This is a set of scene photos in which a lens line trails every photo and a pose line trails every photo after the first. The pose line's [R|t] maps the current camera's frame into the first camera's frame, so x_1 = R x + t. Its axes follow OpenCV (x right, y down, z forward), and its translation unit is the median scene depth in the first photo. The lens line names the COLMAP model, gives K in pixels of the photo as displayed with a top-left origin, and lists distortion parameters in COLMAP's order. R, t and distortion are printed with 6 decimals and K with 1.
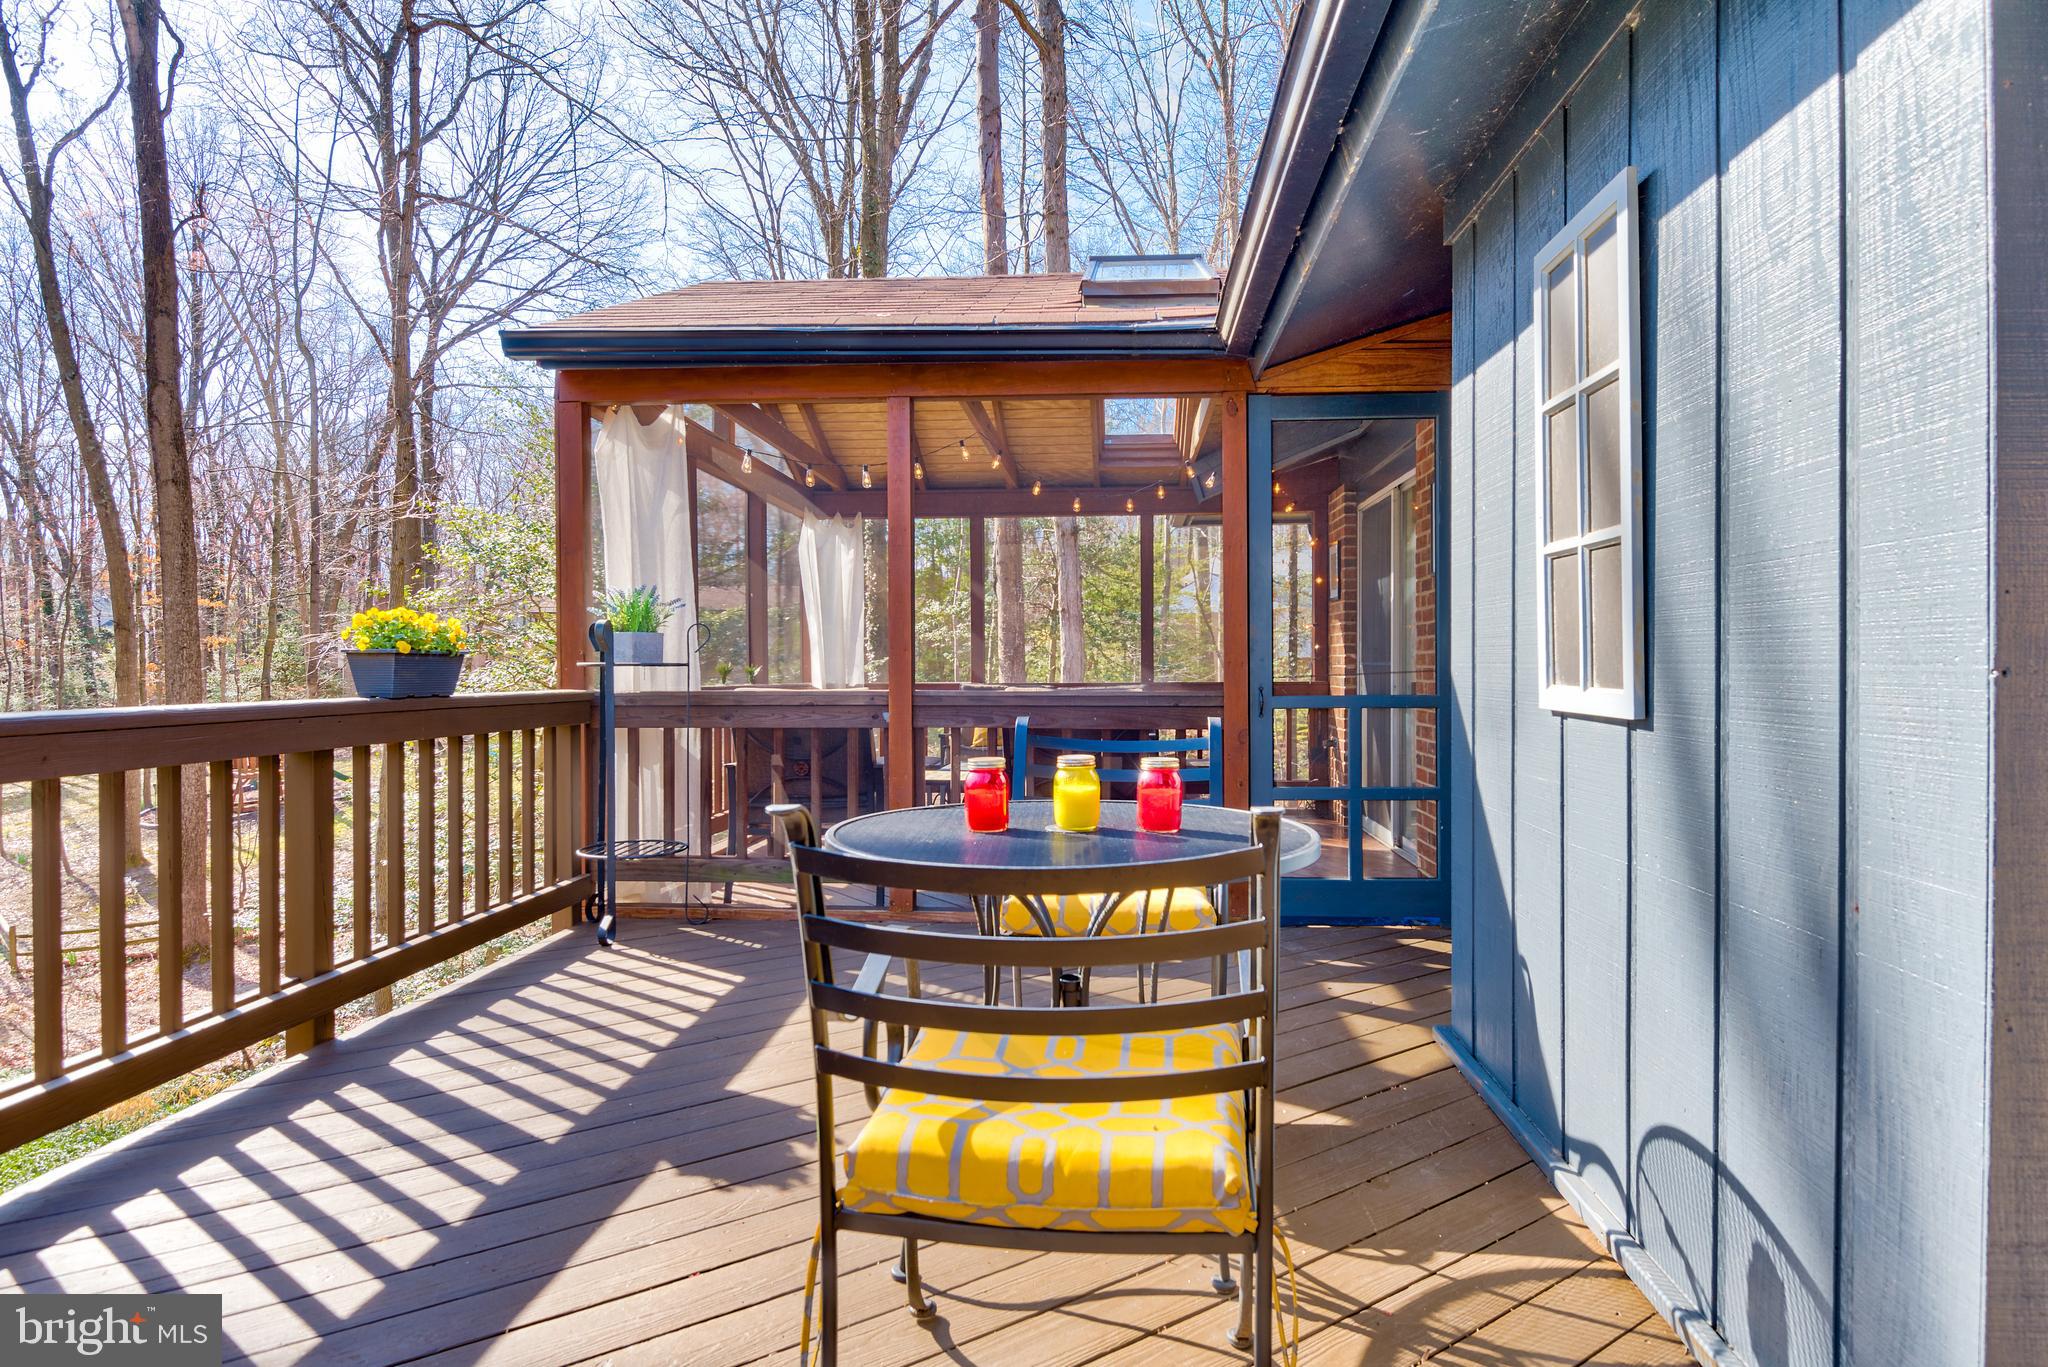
lens RADIAL K [[1170.2, 0, 1059.1], [0, 1170.2, 681.8], [0, 0, 1]] dist [0.004277, -0.016849]
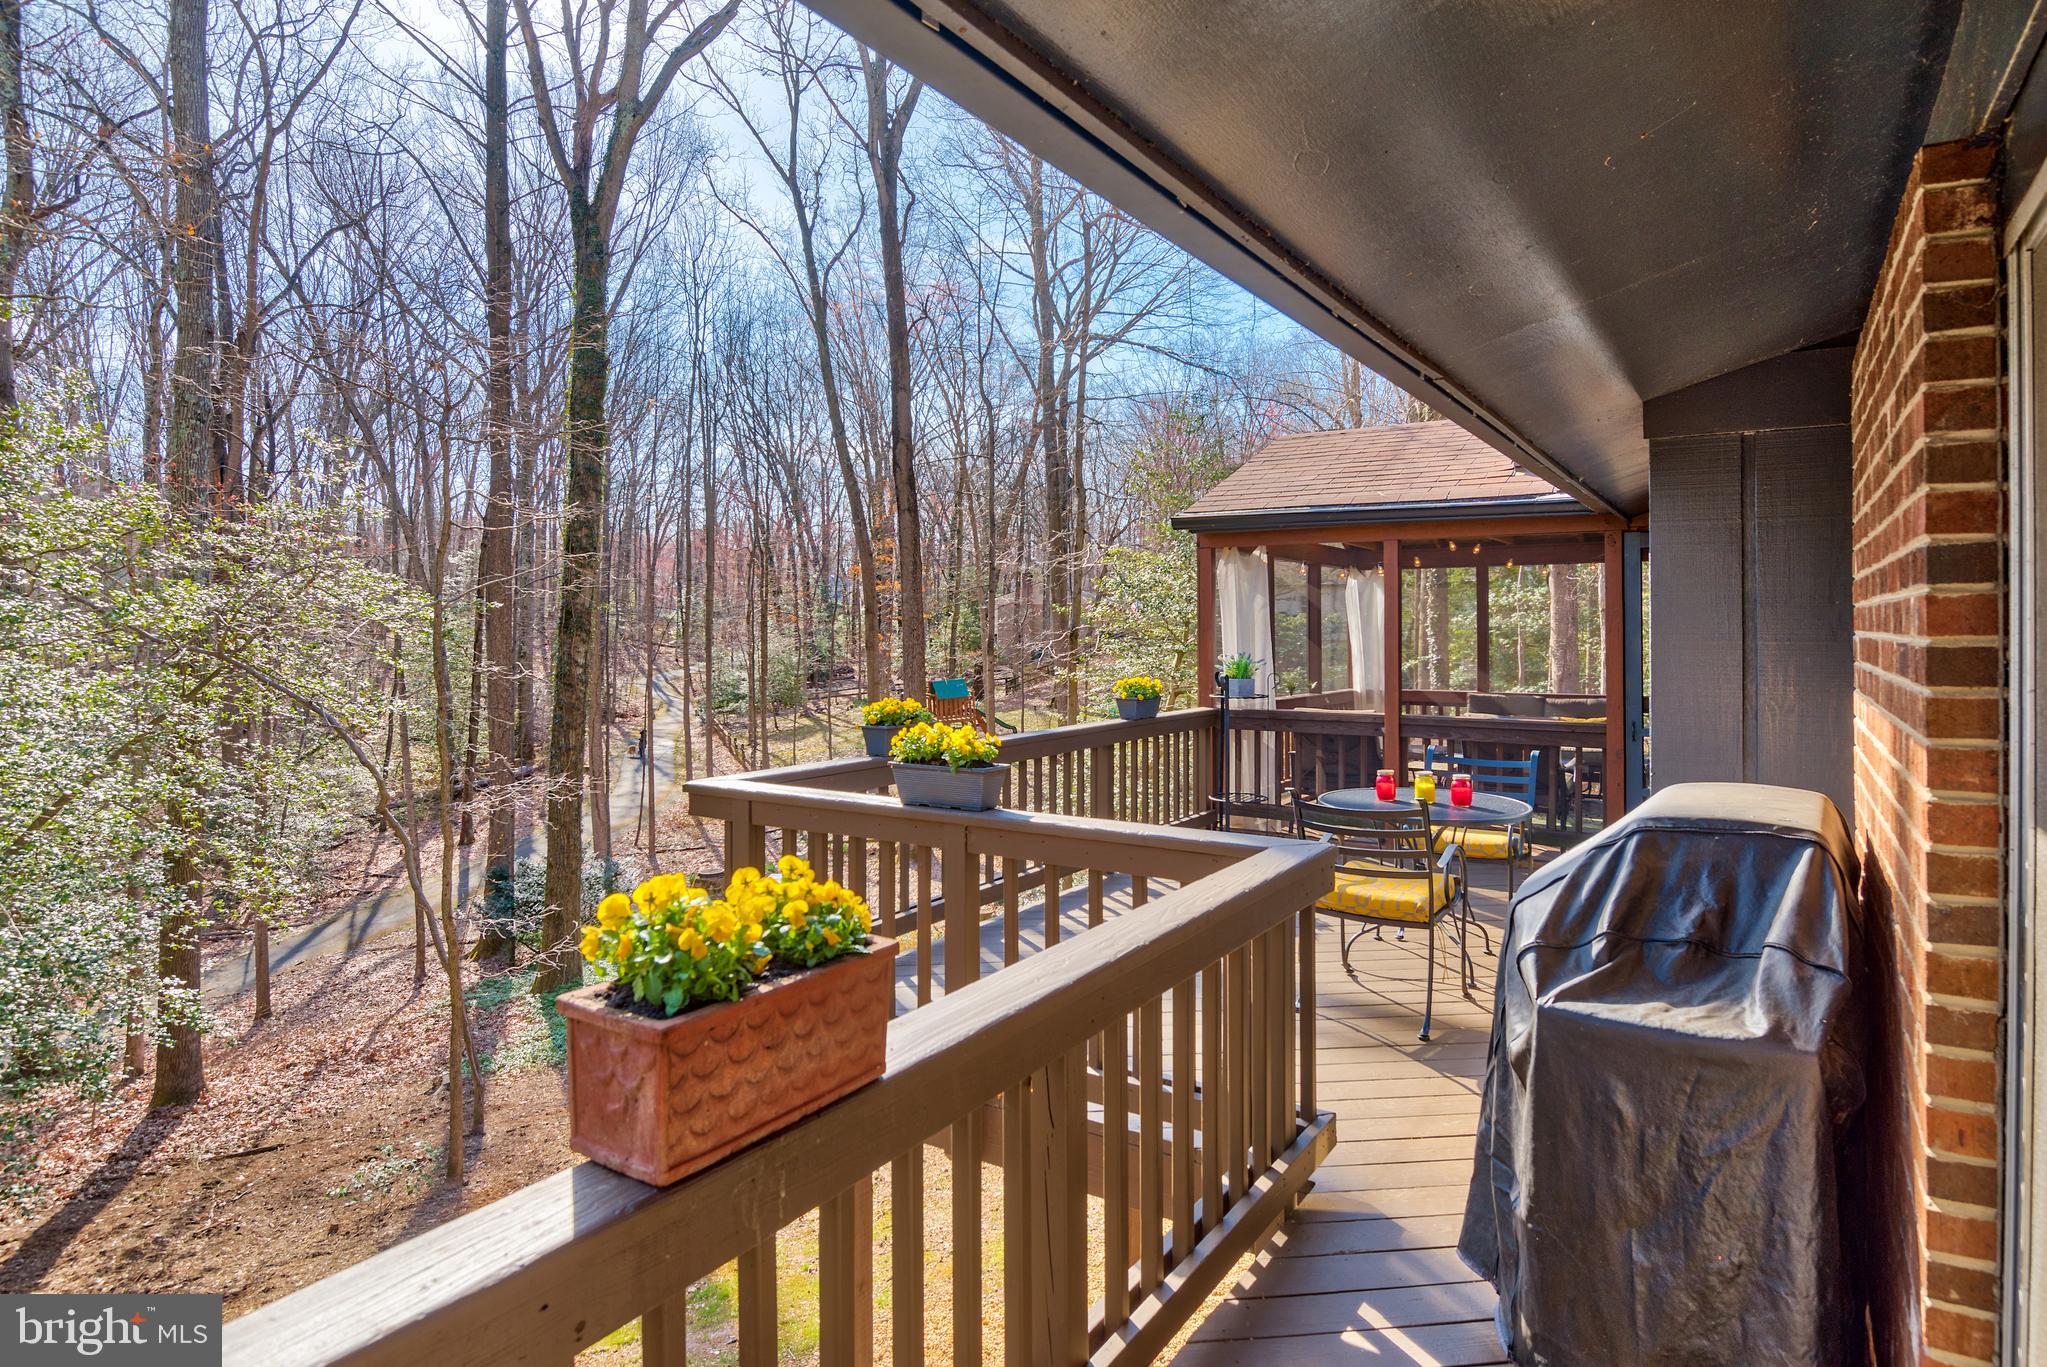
lens RADIAL K [[1154.8, 0, 1015.2], [0, 1154.8, 630.5], [0, 0, 1]] dist [0.005110, -0.000529]
pose [[0.865325, -0.000045, -0.501212, 0.230644], [-0.004175, 0.999965, -0.007297, -0.099827], [0.501194, 0.008407, 0.865294, -0.713802]]
